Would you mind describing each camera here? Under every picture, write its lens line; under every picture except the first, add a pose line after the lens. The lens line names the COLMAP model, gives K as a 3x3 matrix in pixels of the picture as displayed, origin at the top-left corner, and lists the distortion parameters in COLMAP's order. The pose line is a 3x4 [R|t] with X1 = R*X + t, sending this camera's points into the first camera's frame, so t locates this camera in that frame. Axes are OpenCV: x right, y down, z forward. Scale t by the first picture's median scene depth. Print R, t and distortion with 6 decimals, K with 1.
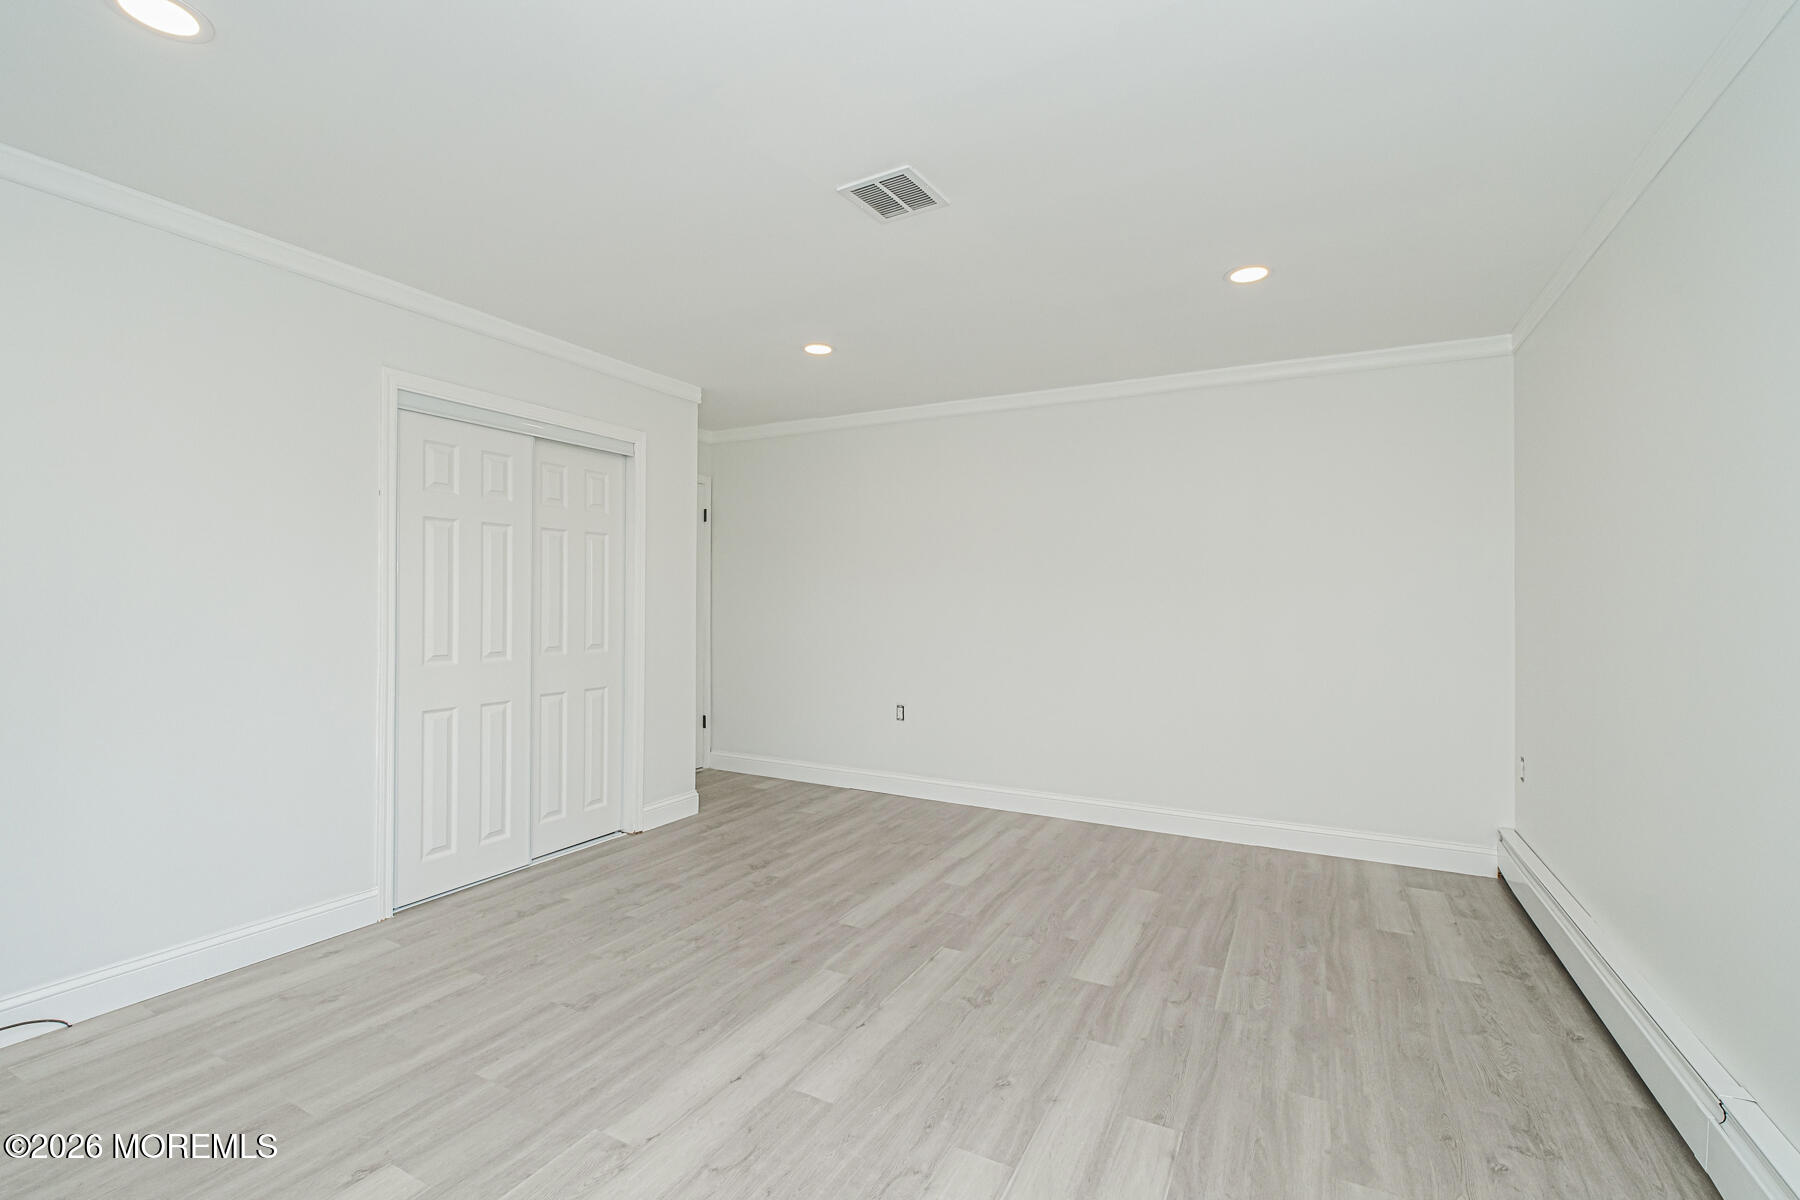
lens RADIAL K [[772.7, 0, 896.6], [0, 772.7, 597.3], [0, 0, 1]] dist [-0.000273, -0.000038]
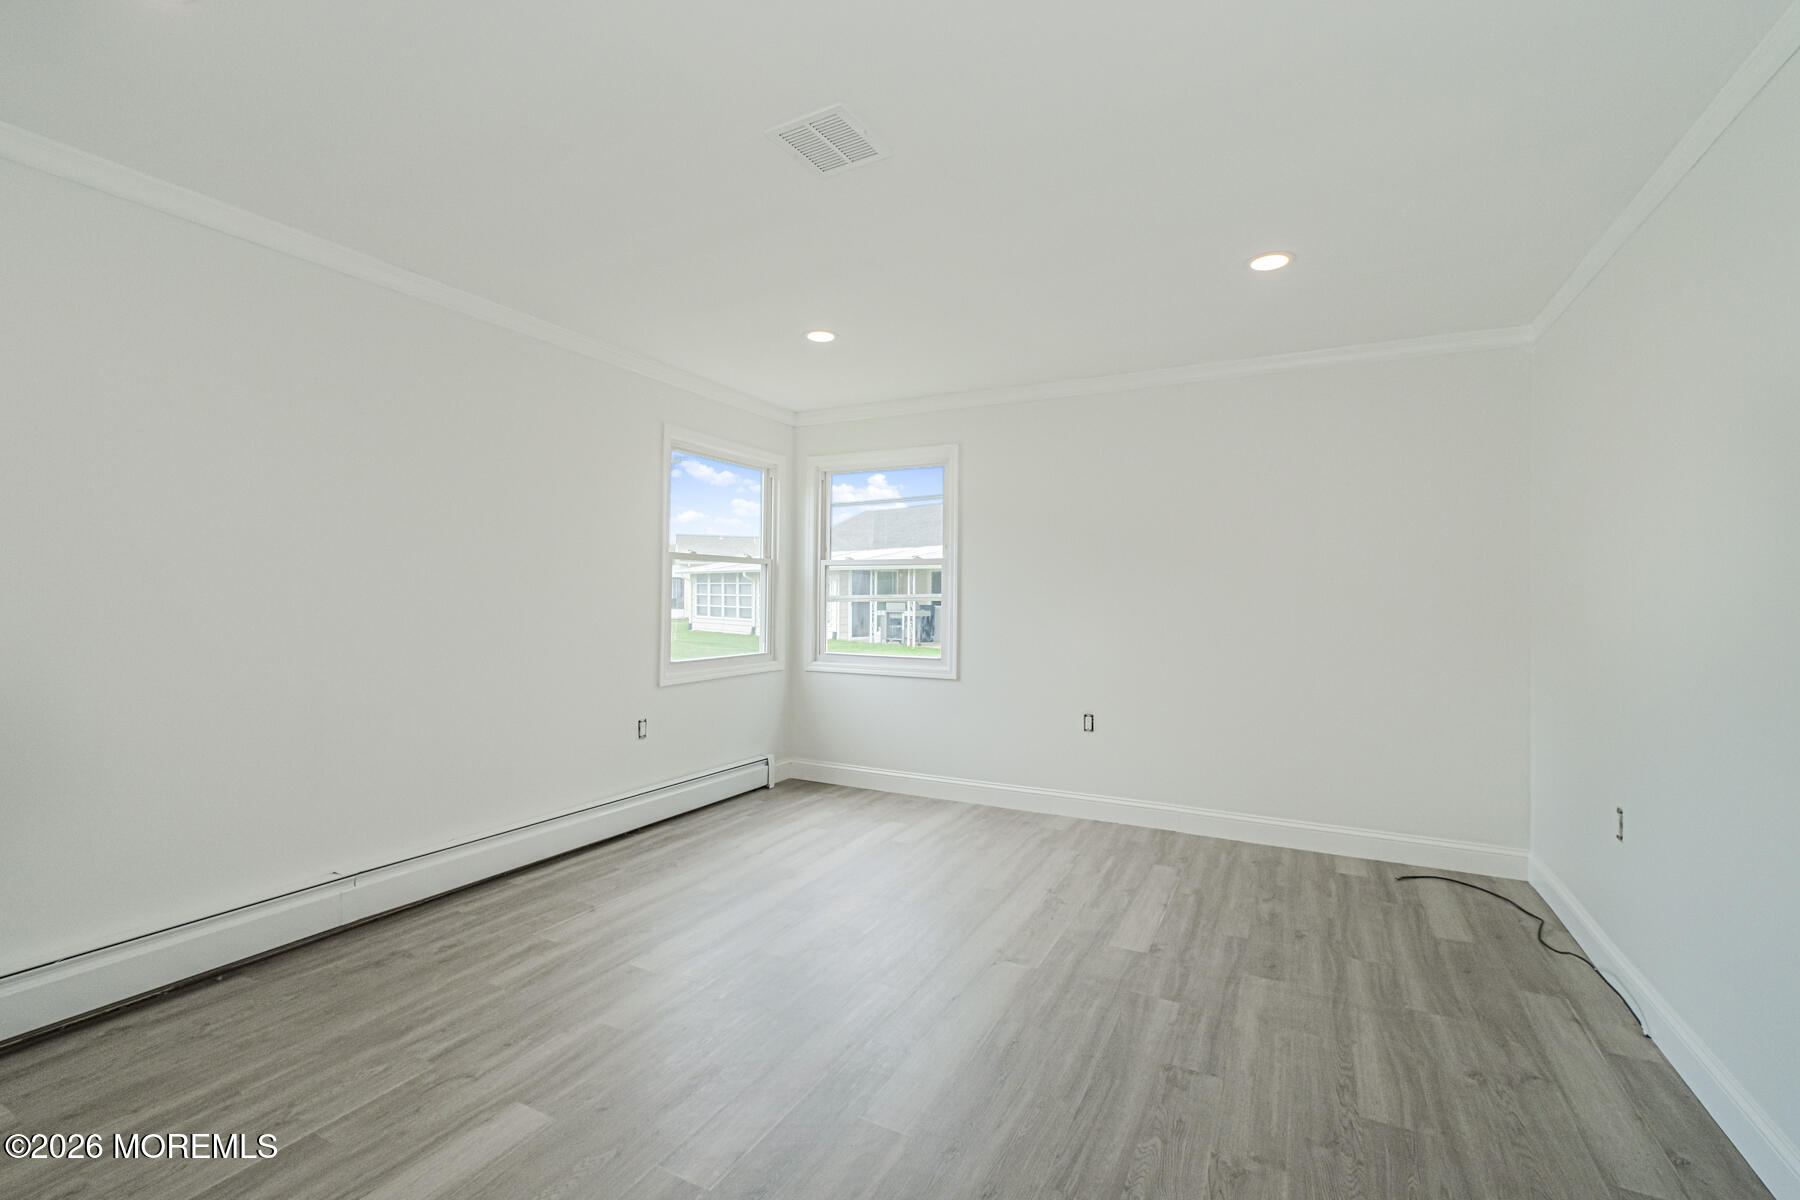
lens RADIAL K [[772.7, 0, 896.6], [0, 772.7, 597.3], [0, 0, 1]] dist [-0.000273, -0.000038]
pose [[-0.999797, -0.017445, -0.010086, -0.087296], [-0.017431, 0.999847, -0.001443, 0.008238], [0.010110, -0.001267, -0.999948, 2.033884]]
